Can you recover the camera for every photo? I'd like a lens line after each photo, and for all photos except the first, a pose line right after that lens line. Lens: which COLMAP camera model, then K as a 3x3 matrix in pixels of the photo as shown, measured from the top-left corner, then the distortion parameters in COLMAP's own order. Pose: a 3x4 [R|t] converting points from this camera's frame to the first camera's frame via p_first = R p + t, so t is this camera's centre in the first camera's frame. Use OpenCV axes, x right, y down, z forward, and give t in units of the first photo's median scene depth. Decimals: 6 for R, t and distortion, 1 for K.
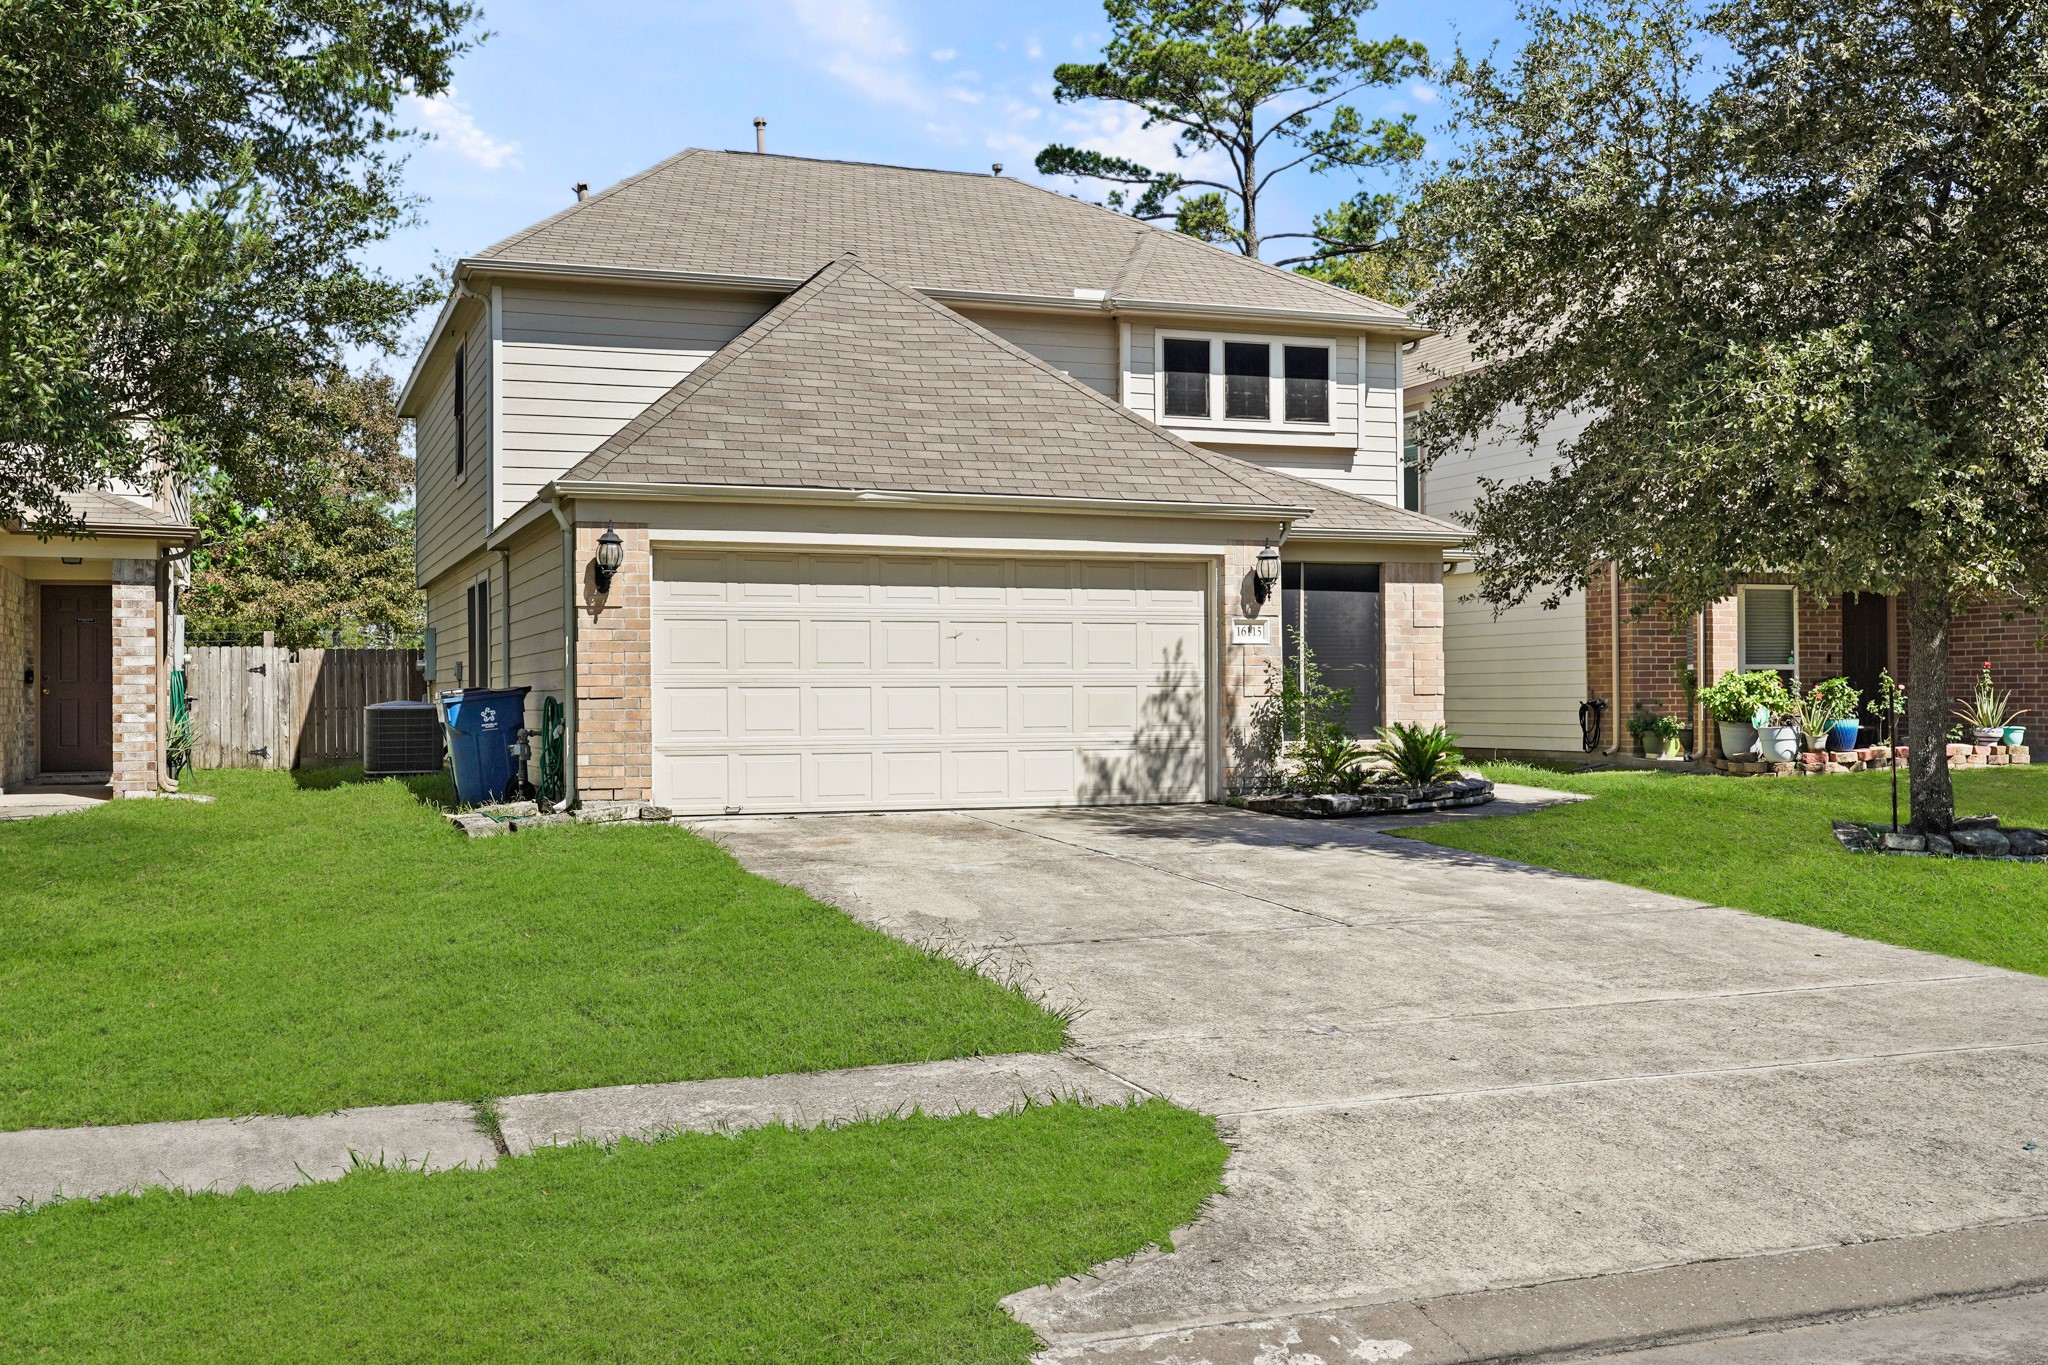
lens RADIAL K [[2069.3, 0, 1023.1], [0, 2069.3, 684.1], [0, 0, 1]] dist [-0.005509, 0.000000]
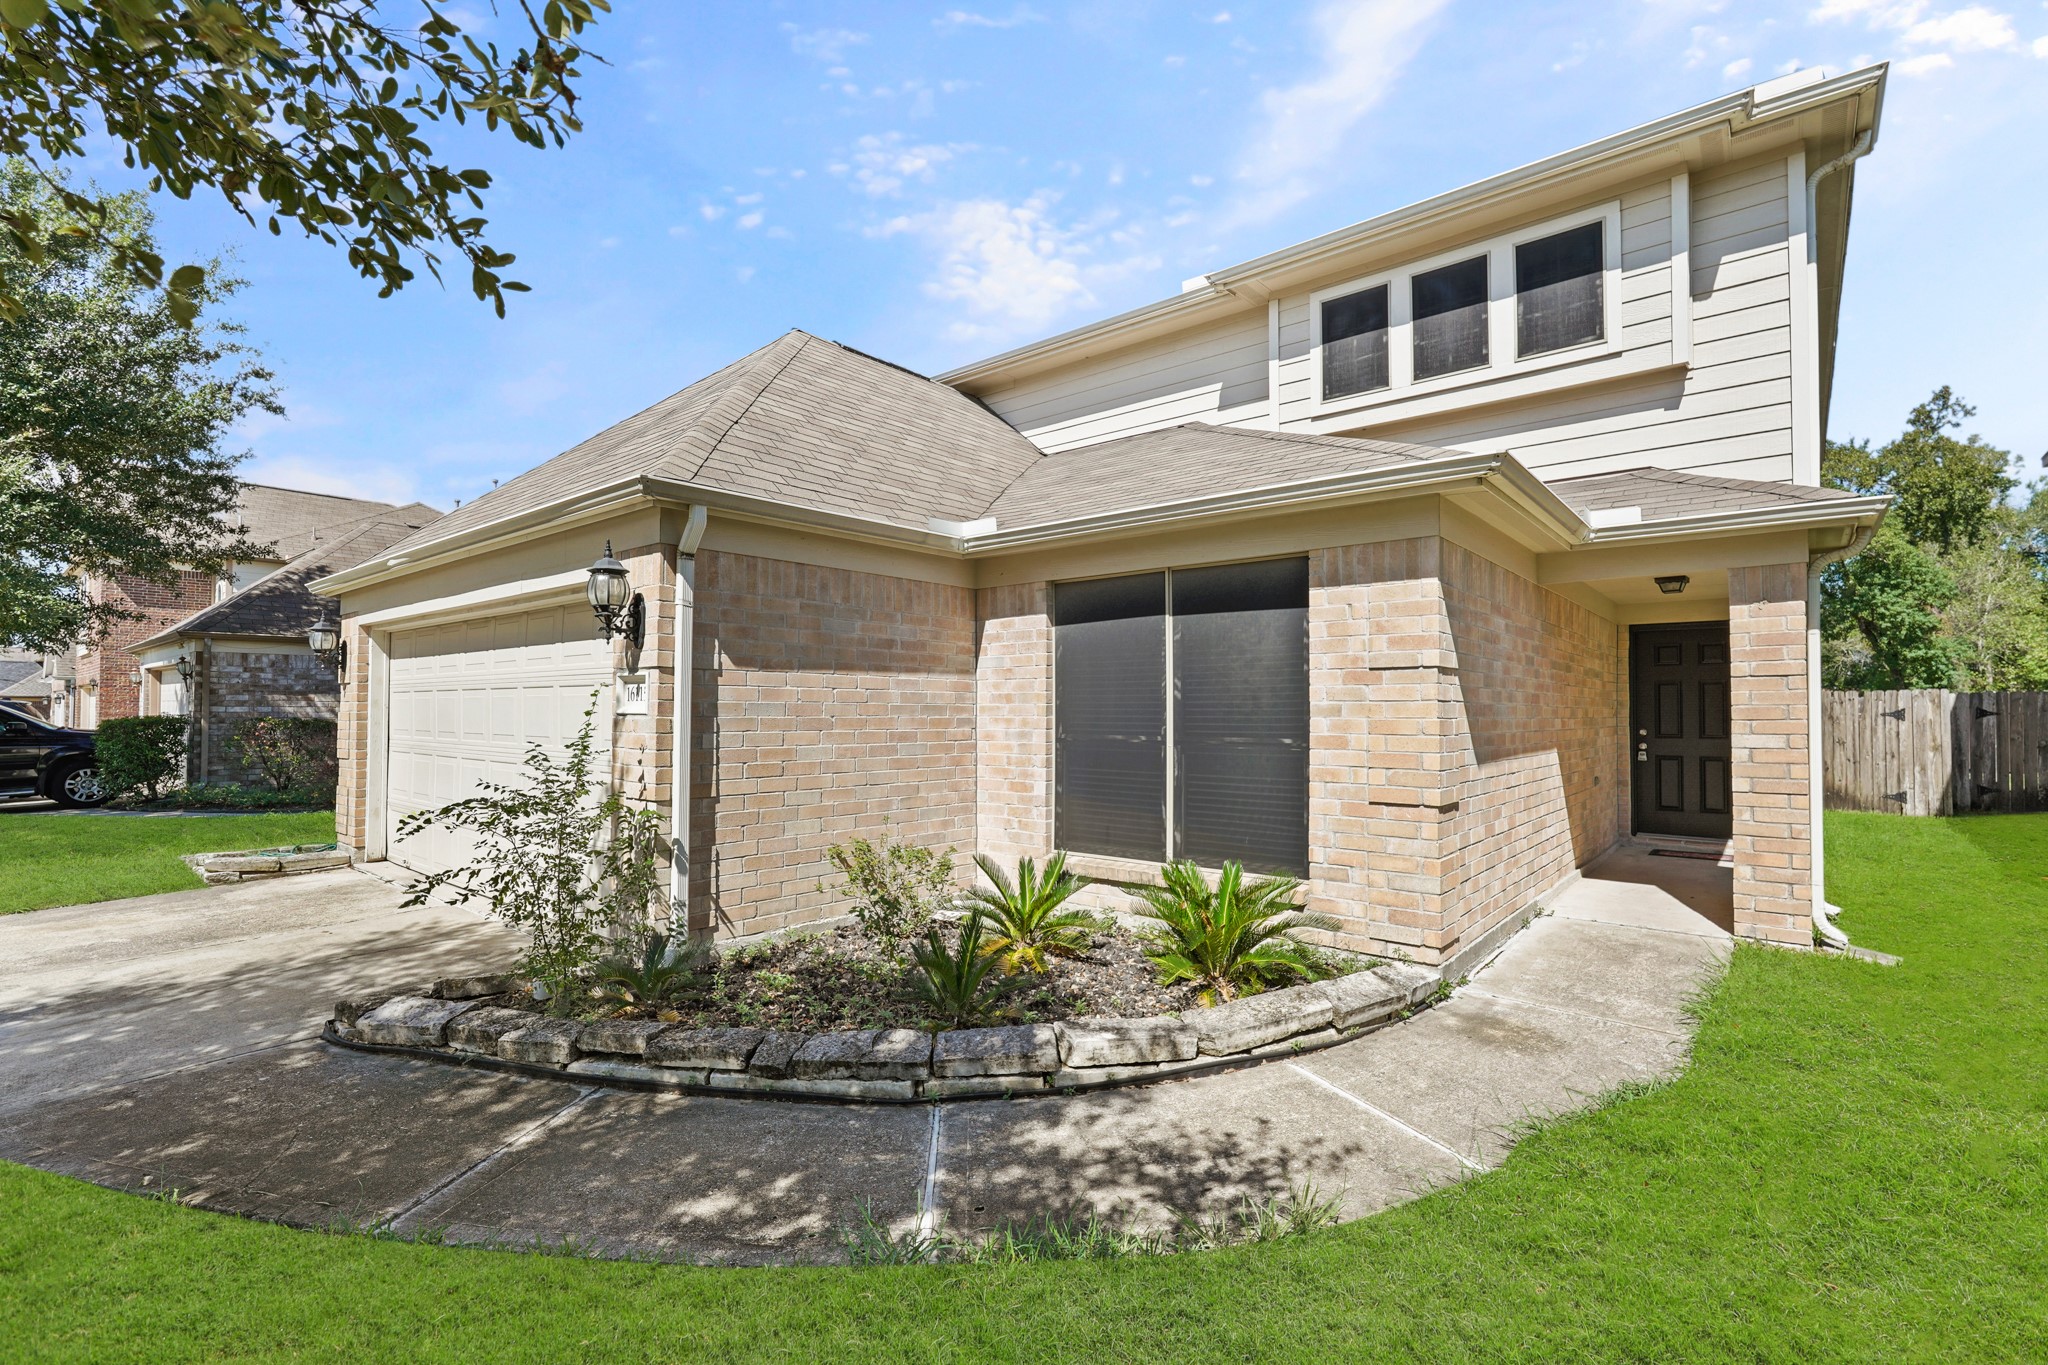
lens RADIAL K [[913.6, 0, 1026.7], [0, 913.6, 688.2], [0, 0, 1]] dist [0.000759, 0.000387]
pose [[0.494593, -0.014705, -0.869000, 0.306856], [0.001087, 0.999867, -0.016301, -0.017276], [0.869124, 0.007118, 0.494543, 0.731213]]
